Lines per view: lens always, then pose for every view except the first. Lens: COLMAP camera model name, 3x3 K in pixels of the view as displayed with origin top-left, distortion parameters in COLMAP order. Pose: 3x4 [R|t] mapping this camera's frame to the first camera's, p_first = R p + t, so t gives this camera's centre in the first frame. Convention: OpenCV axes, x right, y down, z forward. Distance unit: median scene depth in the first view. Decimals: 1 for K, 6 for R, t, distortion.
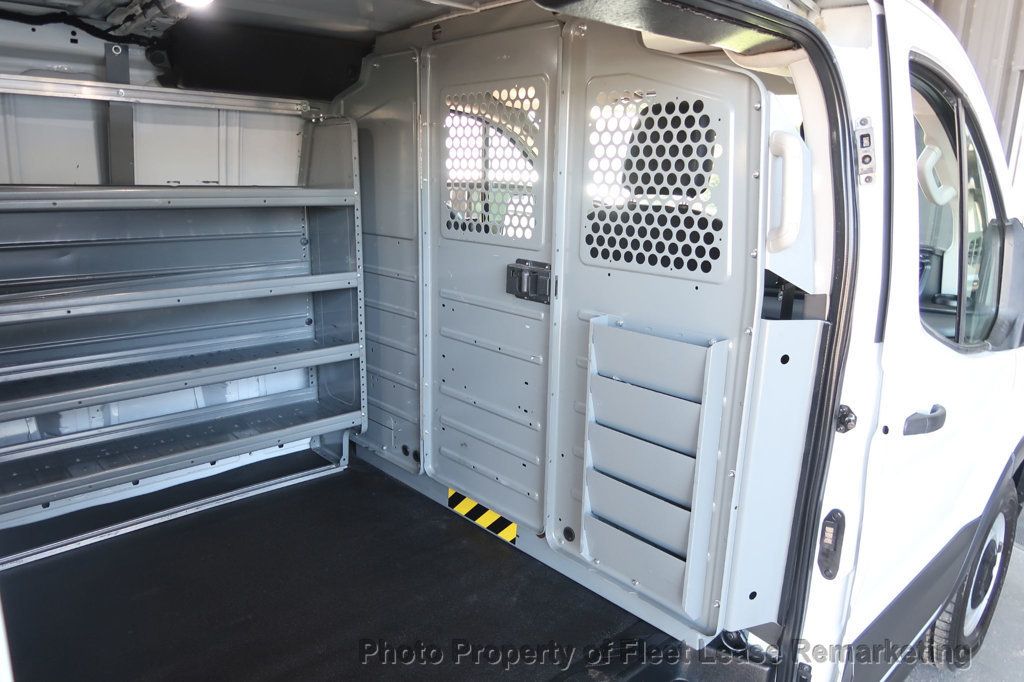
lens RADIAL K [[706.4, 0, 509.2], [0, 706.4, 340.8], [0, 0, 1]] dist [-0.029839, 0.010995]
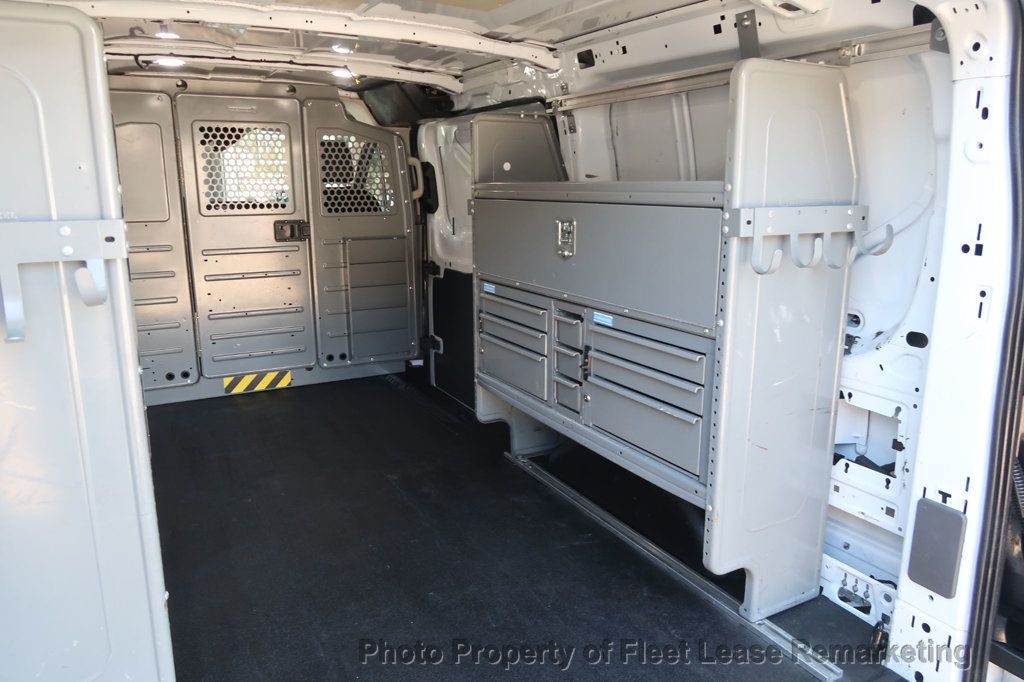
lens RADIAL K [[706.4, 0, 509.2], [0, 706.4, 340.8], [0, 0, 1]] dist [-0.029839, 0.010995]
pose [[0.248740, -0.227502, 0.941473, -1.507549], [0.236746, 0.956820, 0.168662, 0.016713], [-0.939191, 0.180937, 0.291860, -0.041542]]
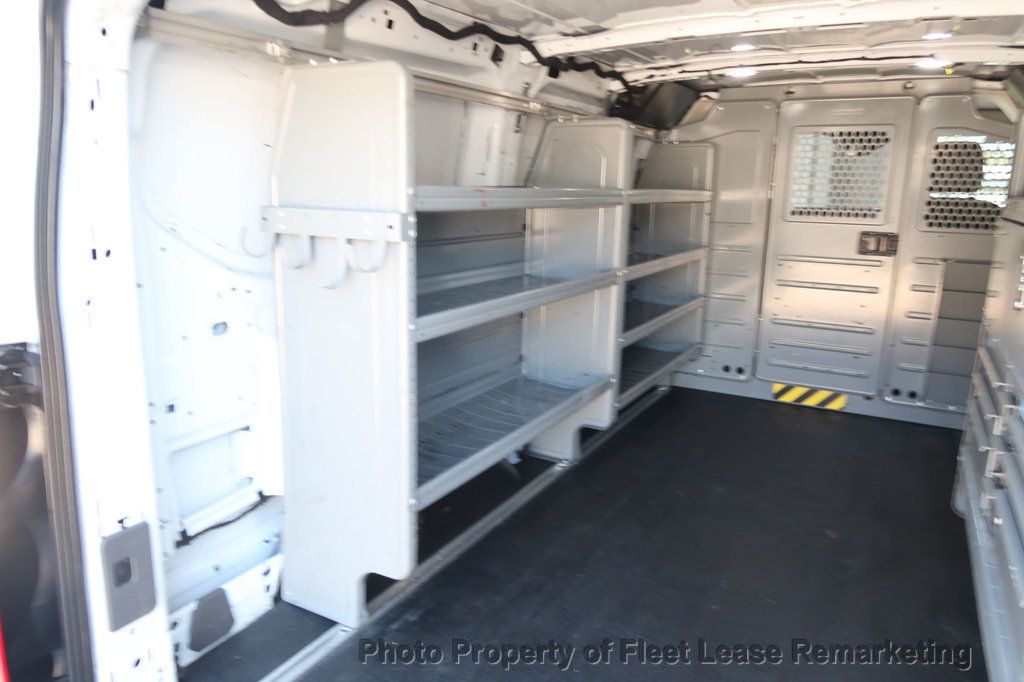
lens RADIAL K [[706.4, 0, 509.2], [0, 706.4, 340.8], [0, 0, 1]] dist [-0.029839, 0.010995]
pose [[0.953609, -0.067431, 0.293399, -1.203001], [0.071562, 0.997431, -0.003353, 0.083566], [-0.292419, 0.024193, 0.955984, -0.321669]]
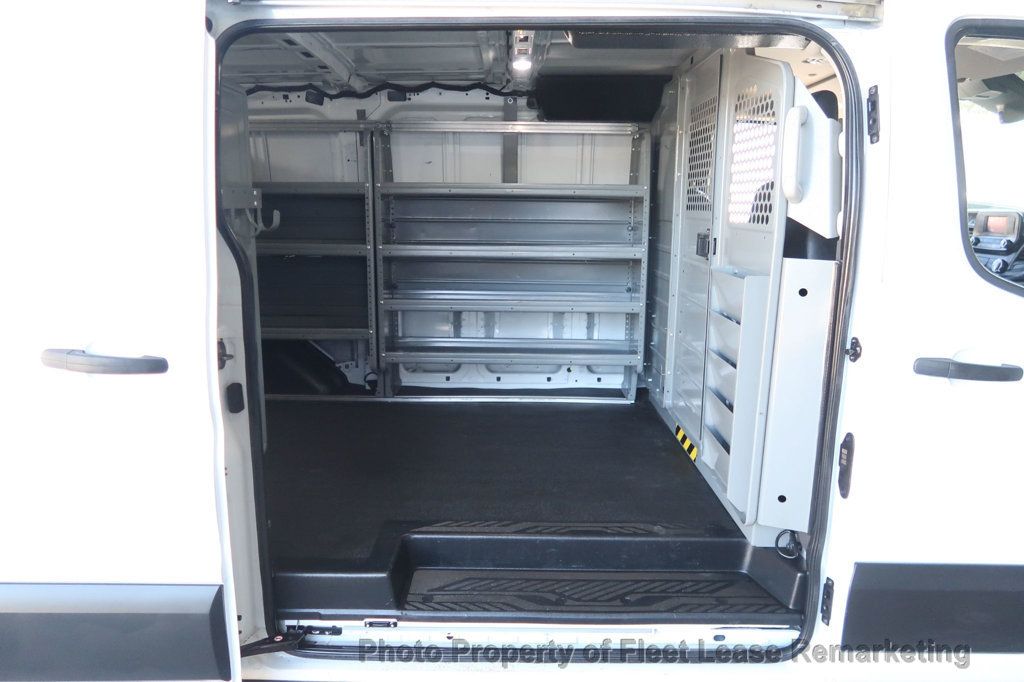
lens RADIAL K [[706.4, 0, 509.2], [0, 706.4, 340.8], [0, 0, 1]] dist [-0.029839, 0.010995]
pose [[0.731785, 0.114510, -0.671847, 0.584900], [-0.150953, 0.988533, 0.004066, 0.124511], [0.664608, 0.098442, 0.740679, -0.153495]]
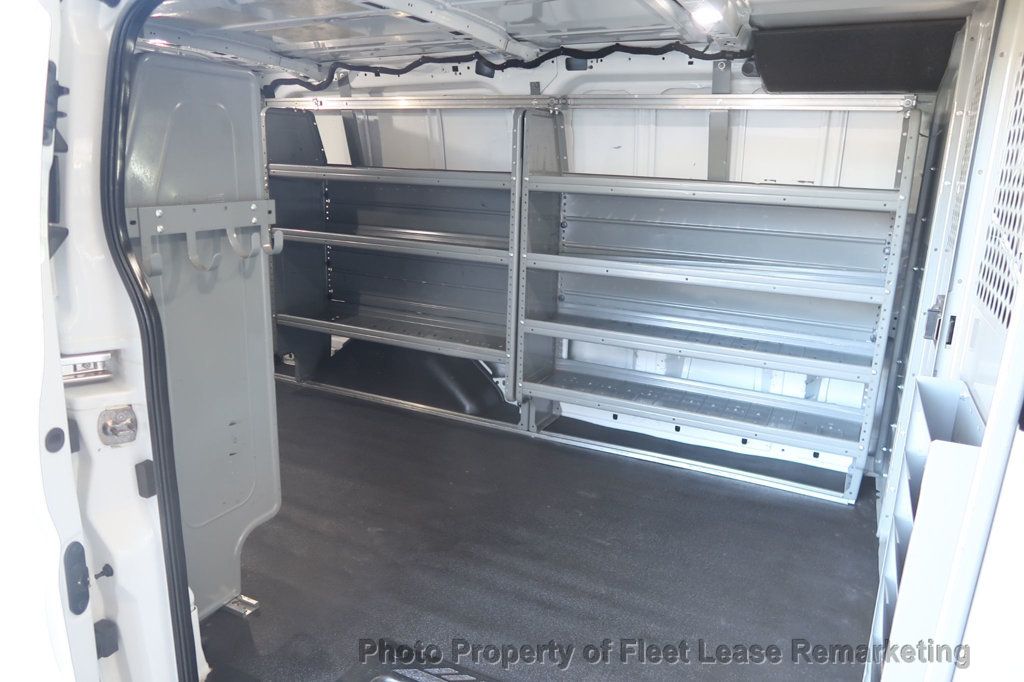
lens RADIAL K [[706.4, 0, 509.2], [0, 706.4, 340.8], [0, 0, 1]] dist [-0.029839, 0.010995]
pose [[0.356673, 0.225170, -0.906688, 0.480045], [-0.239354, 0.960151, 0.144290, -0.054325], [0.903047, 0.165555, 0.396356, 0.276815]]
